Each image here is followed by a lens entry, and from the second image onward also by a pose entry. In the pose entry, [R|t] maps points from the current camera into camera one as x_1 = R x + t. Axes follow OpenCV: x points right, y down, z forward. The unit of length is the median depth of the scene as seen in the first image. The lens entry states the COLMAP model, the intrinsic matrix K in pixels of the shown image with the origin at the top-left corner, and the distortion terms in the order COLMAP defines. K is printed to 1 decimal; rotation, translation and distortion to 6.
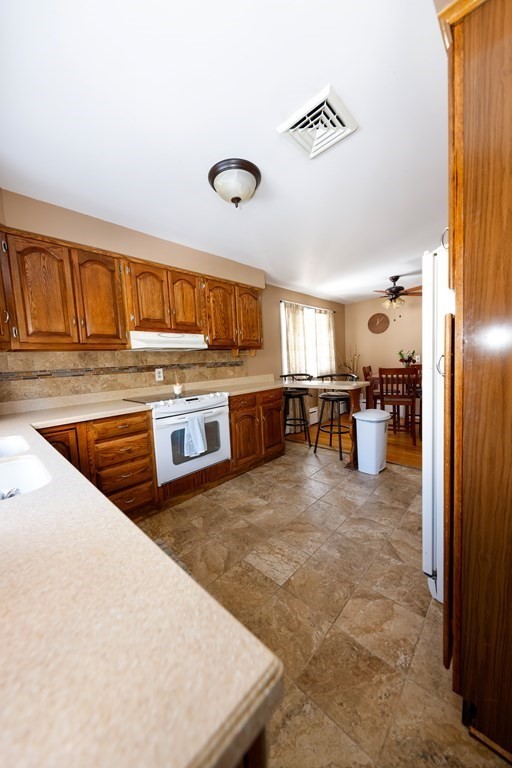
lens RADIAL K [[269.6, 0, 258.6], [0, 269.6, 381.0], [0, 0, 1]] dist [0.000550, -0.000228]
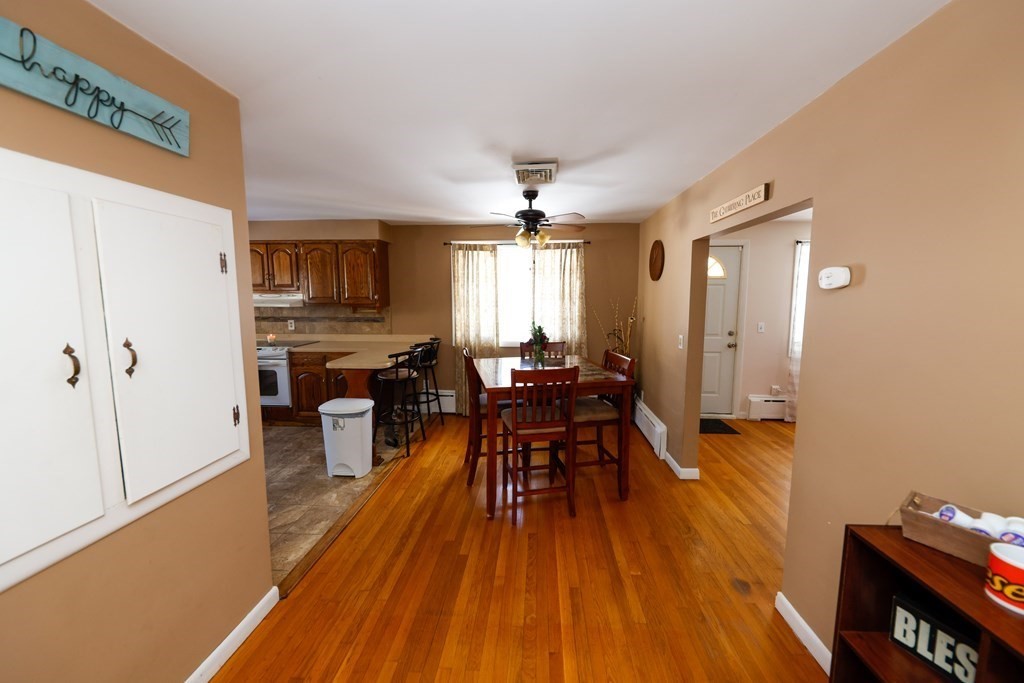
lens RADIAL K [[359.5, 0, 515.5], [0, 359.5, 334.5], [0, 0, 1]] dist [0.000550, -0.000228]
pose [[0.645764, 0.131374, -0.752150, 1.515203], [-0.087357, 0.991330, 0.098150, -0.227941], [0.758523, 0.002324, 0.651642, 0.695553]]
